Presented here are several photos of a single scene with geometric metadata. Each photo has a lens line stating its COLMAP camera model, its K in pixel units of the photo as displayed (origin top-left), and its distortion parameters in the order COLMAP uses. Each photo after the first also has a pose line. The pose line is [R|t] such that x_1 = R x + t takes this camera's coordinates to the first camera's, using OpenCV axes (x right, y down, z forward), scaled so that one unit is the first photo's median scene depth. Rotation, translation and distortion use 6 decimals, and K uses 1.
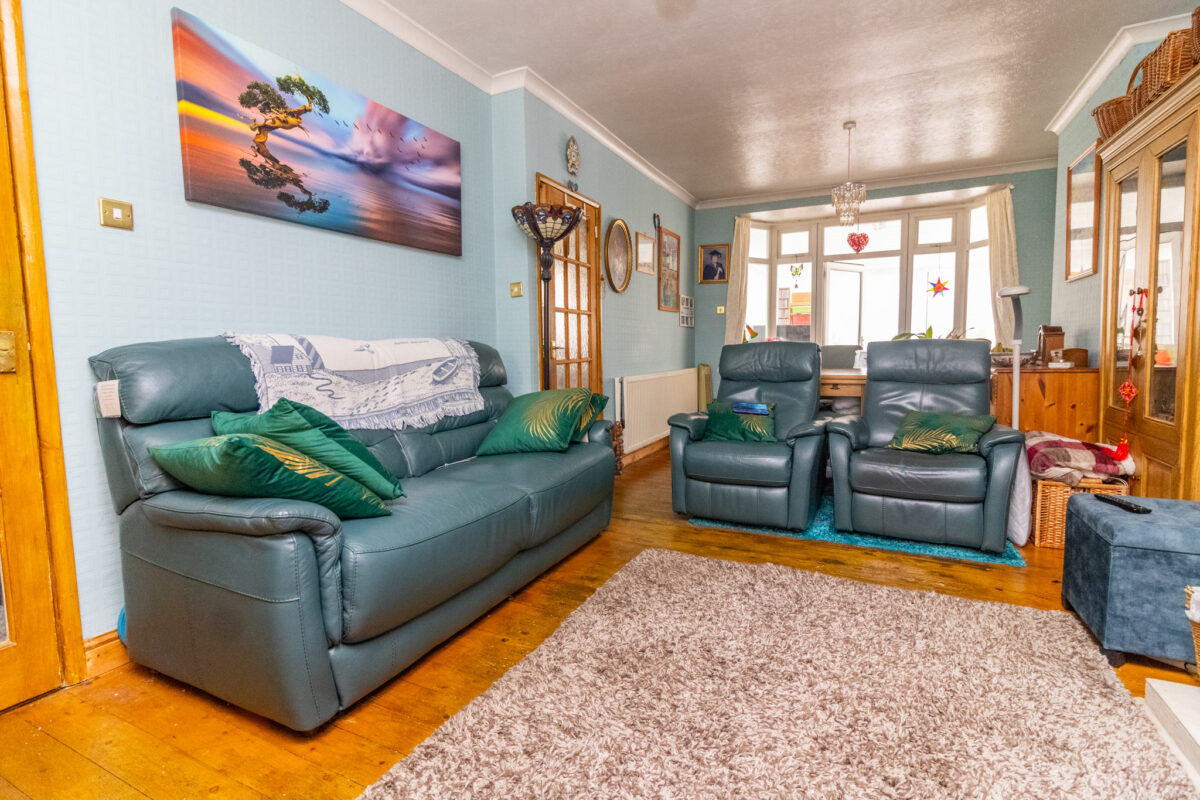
lens RADIAL K [[558.7, 0, 605.4], [0, 558.7, 392.7], [0, 0, 1]] dist [0.004249, 0.000801]
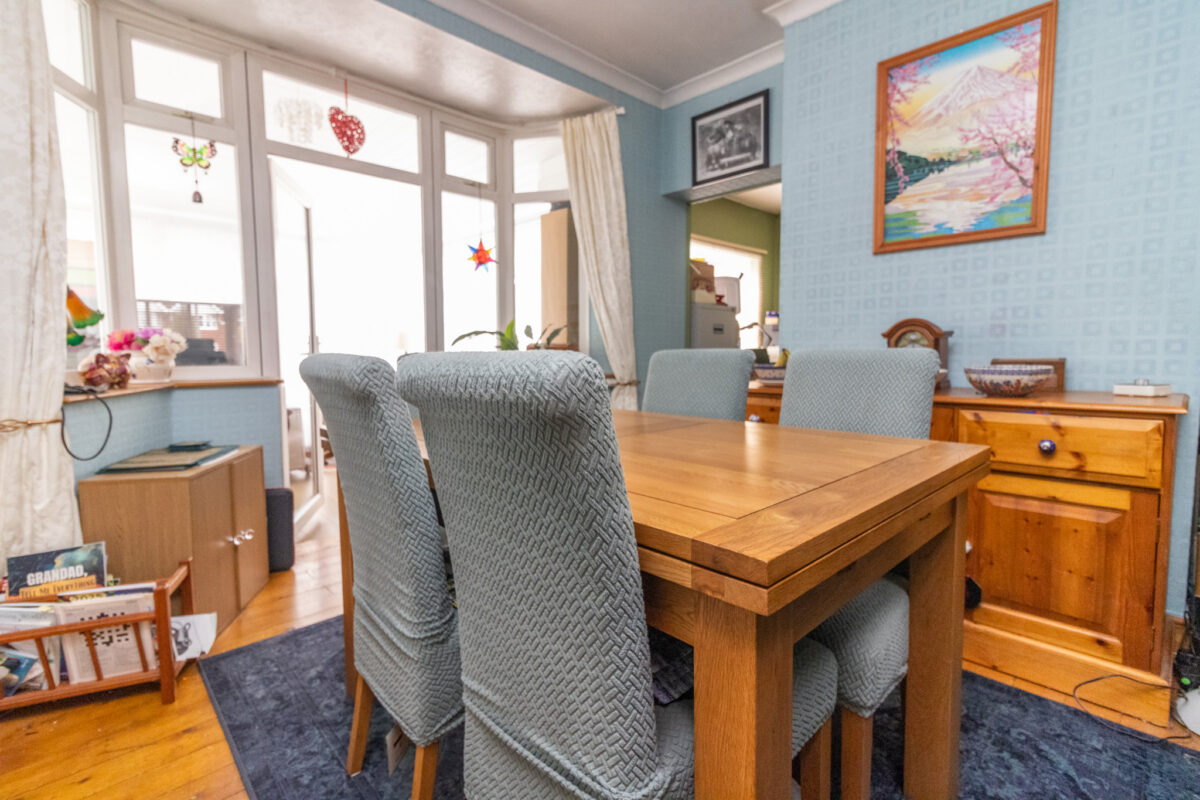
lens RADIAL K [[558.7, 0, 604.6], [0, 558.7, 402.5], [0, 0, 1]] dist [0.004249, 0.000801]
pose [[0.339874, -0.072157, 0.937699, 0.069627], [0.072695, 0.996085, 0.050302, -0.052400], [-0.937657, 0.051069, 0.343789, 0.667672]]
